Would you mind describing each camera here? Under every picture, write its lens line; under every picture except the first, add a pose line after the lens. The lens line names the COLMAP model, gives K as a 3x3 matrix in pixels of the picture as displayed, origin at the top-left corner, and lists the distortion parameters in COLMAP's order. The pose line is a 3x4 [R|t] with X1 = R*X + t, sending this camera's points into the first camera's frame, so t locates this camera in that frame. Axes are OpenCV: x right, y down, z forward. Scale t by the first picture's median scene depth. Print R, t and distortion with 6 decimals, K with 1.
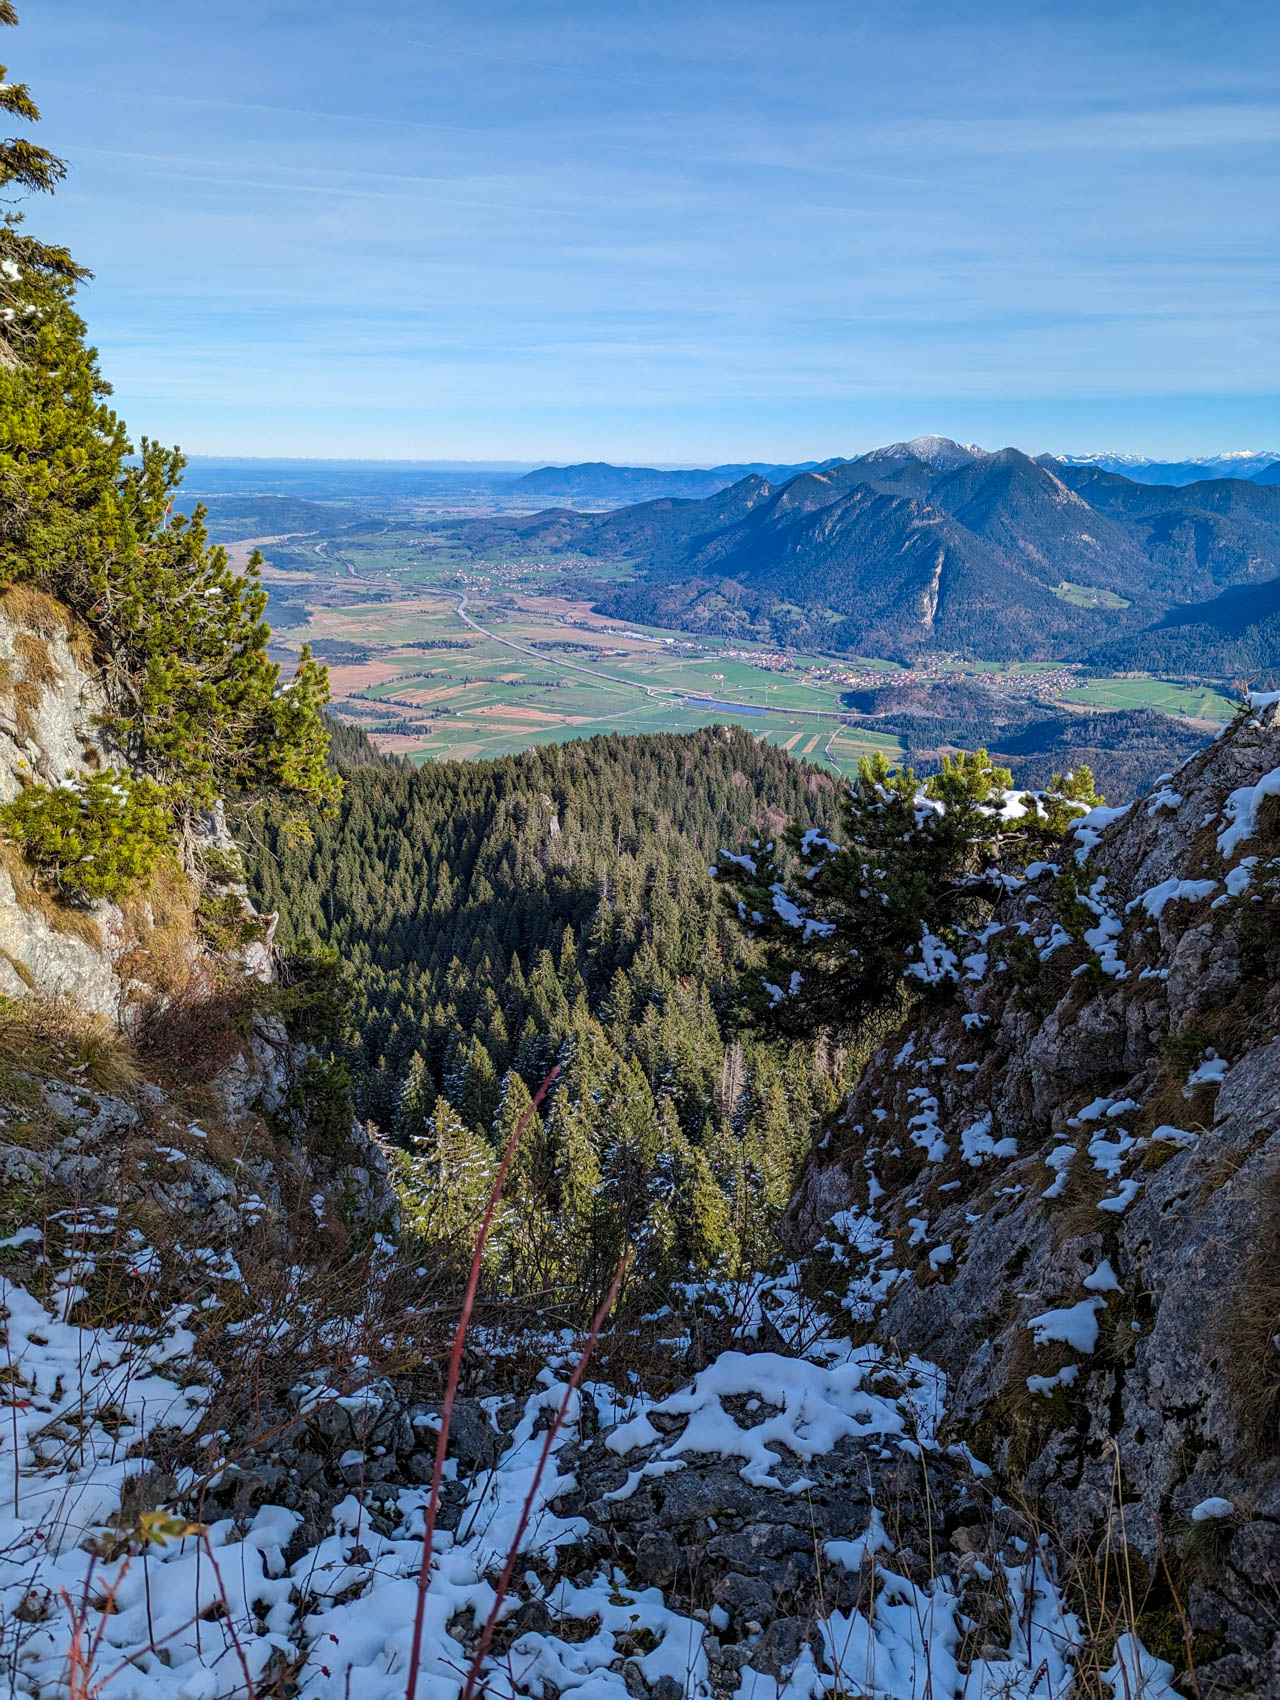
lens RADIAL K [[1182.7, 0, 632.6], [0, 1182.7, 849.4], [0, 0, 1]] dist [0.029409, -0.000389]
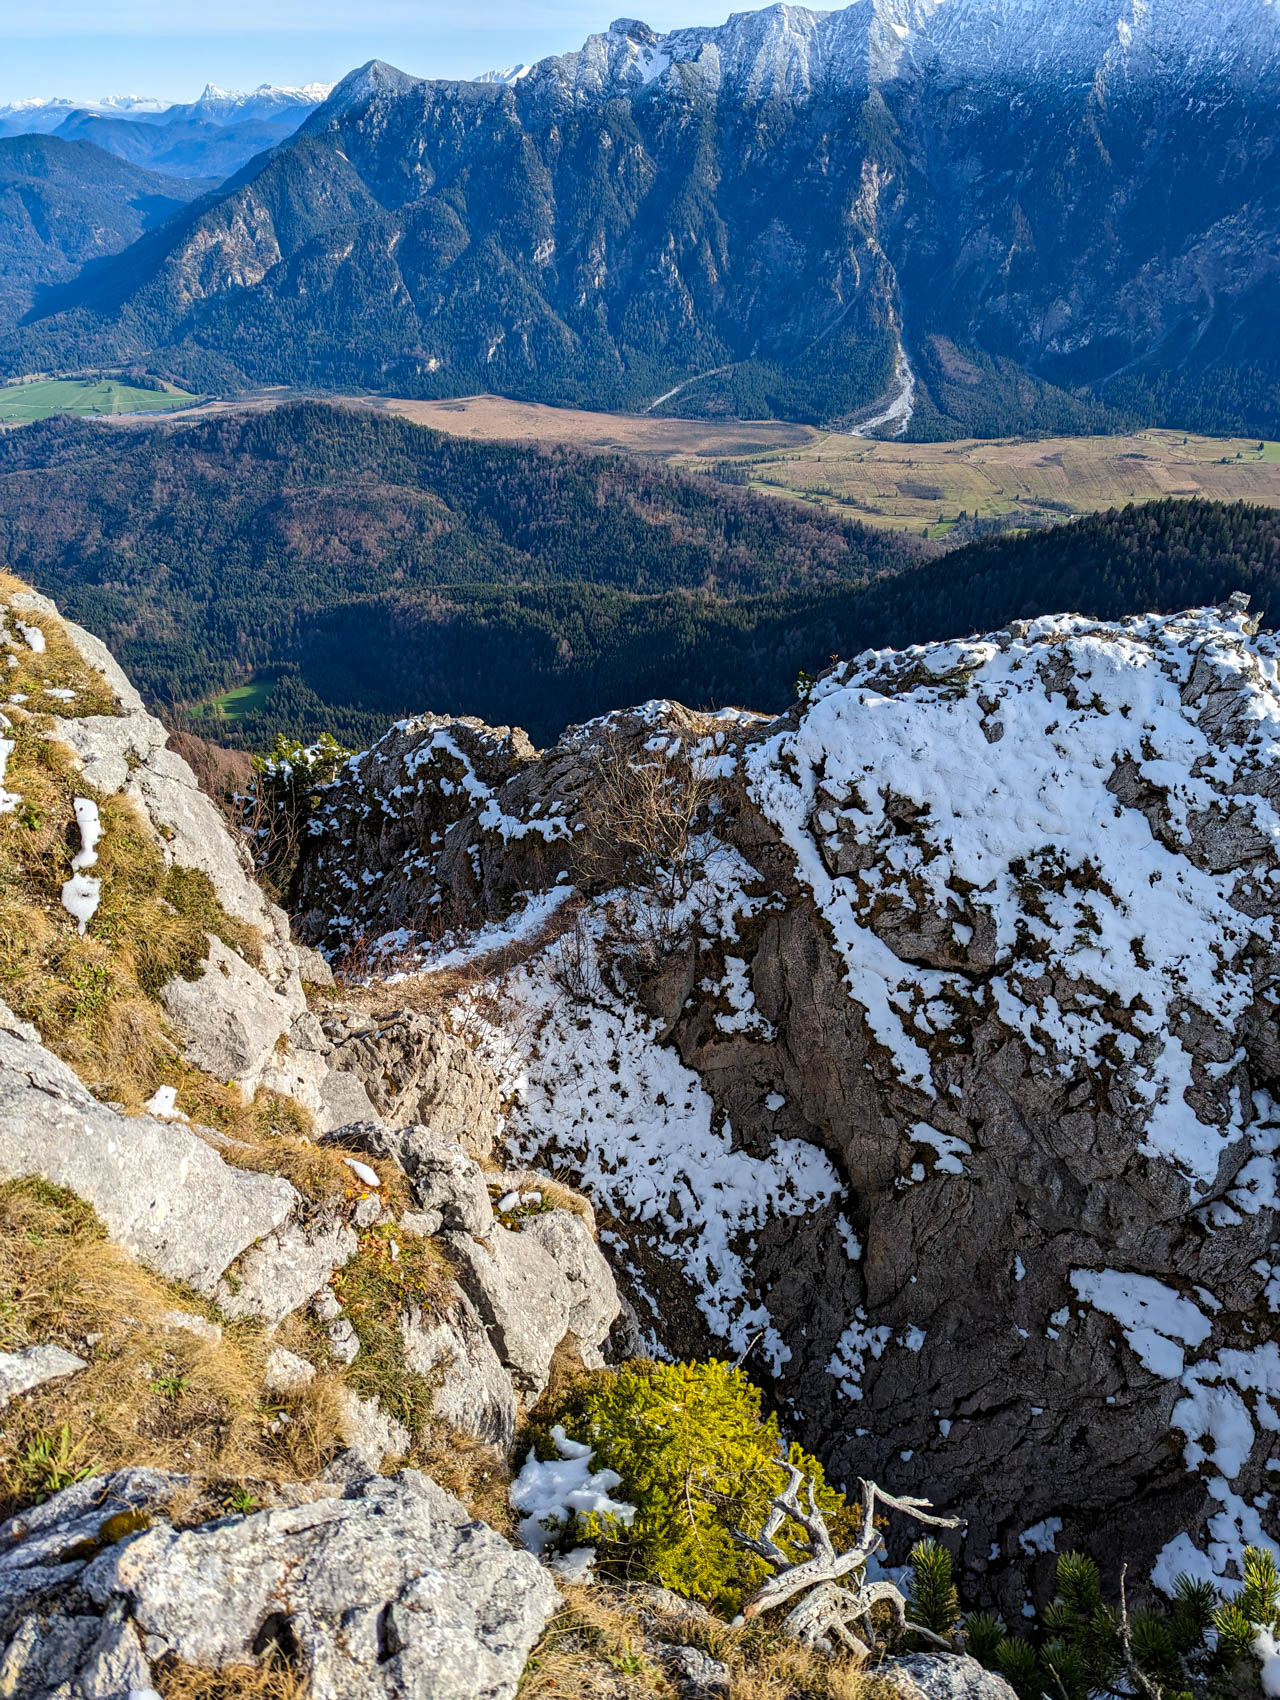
lens RADIAL K [[1182.7, 0, 637.8], [0, 1182.7, 850.9], [0, 0, 1]] dist [0.029409, -0.000389]
pose [[0.657190, -0.420389, 0.625599, -1.317155], [0.263133, 0.905752, 0.332225, -0.755362], [-0.706301, -0.053719, 0.705870, -1.934033]]
